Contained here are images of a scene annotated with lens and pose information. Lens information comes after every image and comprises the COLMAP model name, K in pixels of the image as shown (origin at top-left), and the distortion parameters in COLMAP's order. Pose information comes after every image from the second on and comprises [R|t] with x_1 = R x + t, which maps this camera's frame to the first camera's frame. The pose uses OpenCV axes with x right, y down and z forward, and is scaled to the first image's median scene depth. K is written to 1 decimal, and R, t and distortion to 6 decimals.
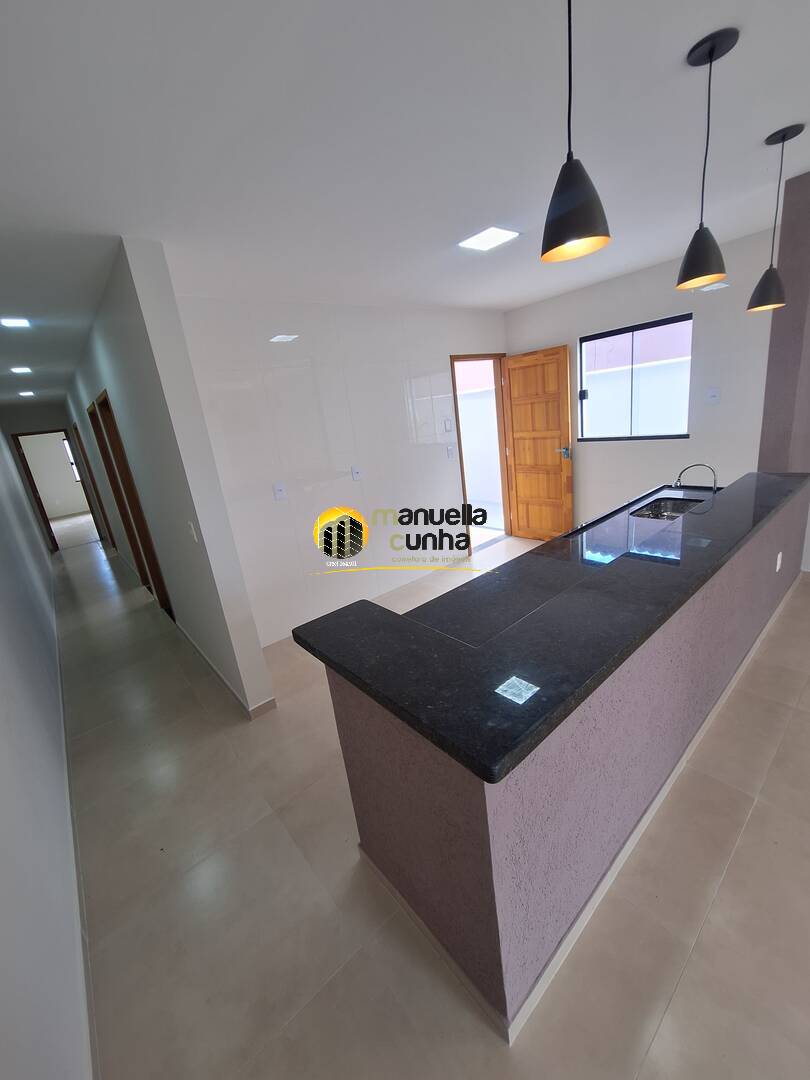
lens RADIAL K [[434.3, 0, 409.1], [0, 434.3, 534.4], [0, 0, 1]] dist [0.010701, -0.000199]
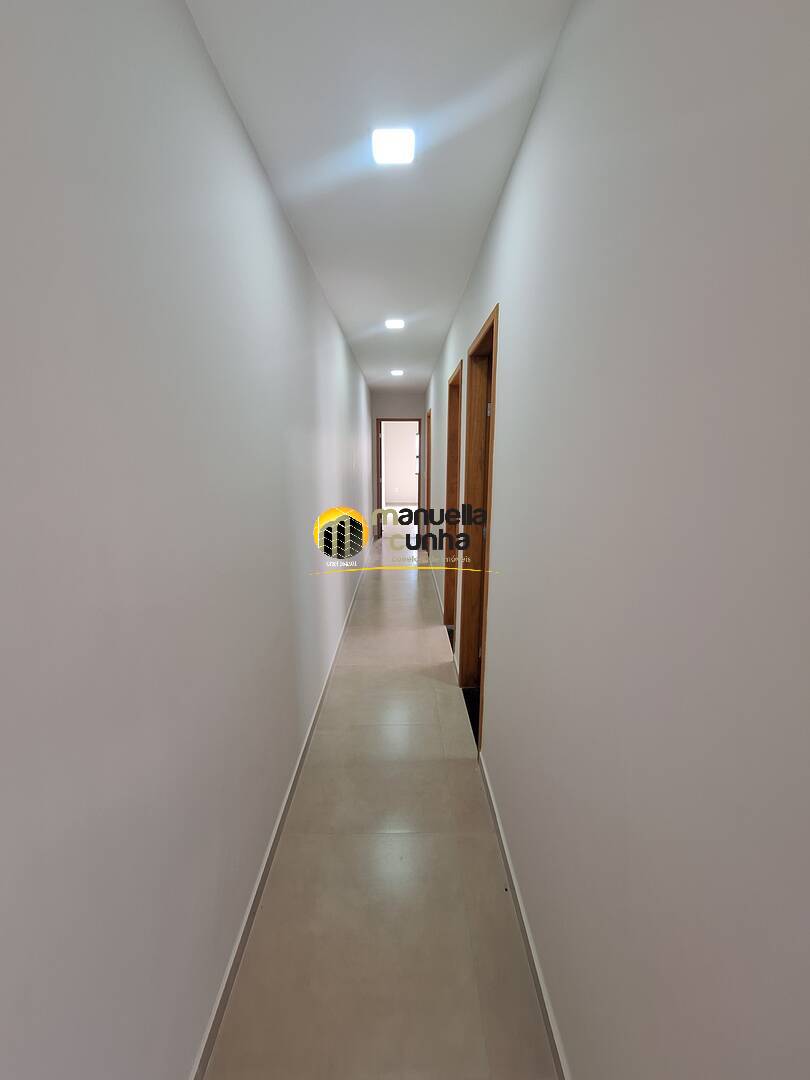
lens RADIAL K [[431.2, 0, 408.2], [0, 431.2, 533.5], [0, 0, 1]] dist [-0.002352, -0.000253]
pose [[0.767467, 0.247618, -0.591338, -0.346095], [-0.272144, 0.960998, 0.049208, -0.075541], [0.580459, 0.123164, 0.804921, 0.473273]]
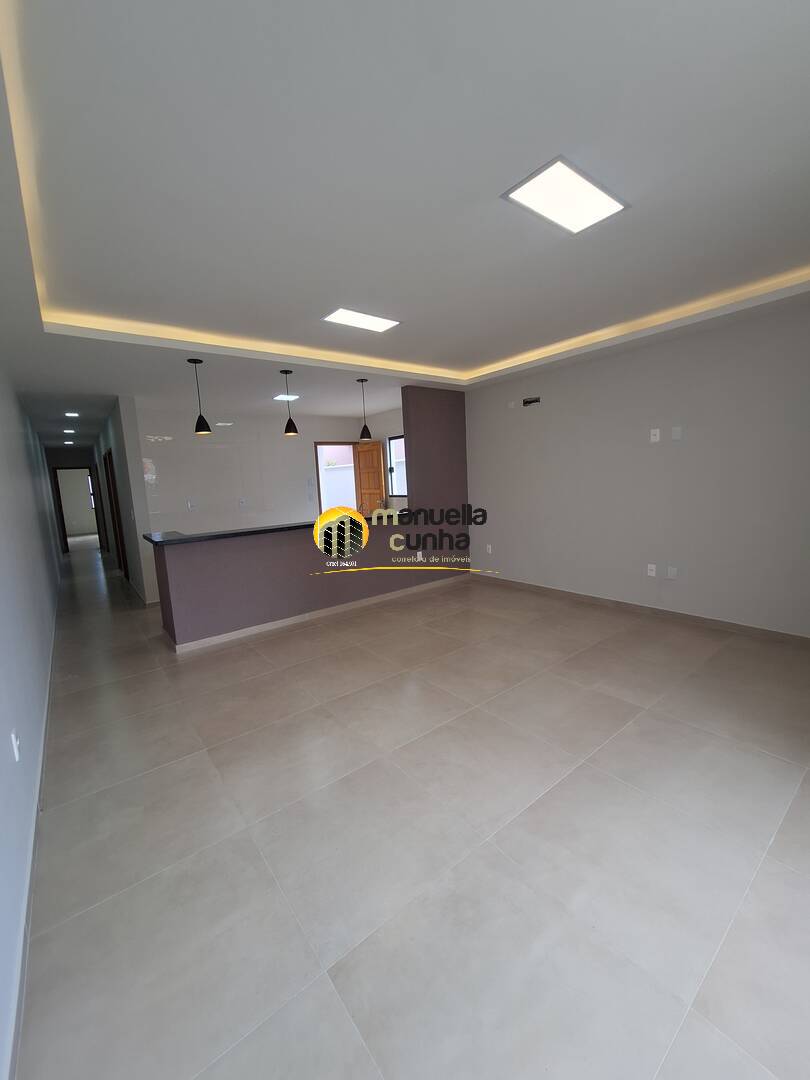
lens RADIAL K [[433.8, 0, 401.5], [0, 433.8, 537.2], [0, 0, 1]] dist [0.001146, -0.000039]
pose [[0.996114, 0.082127, -0.031822, 0.481913], [-0.085710, 0.987061, -0.135513, 0.148128], [0.020281, 0.137714, 0.990264, -0.577923]]
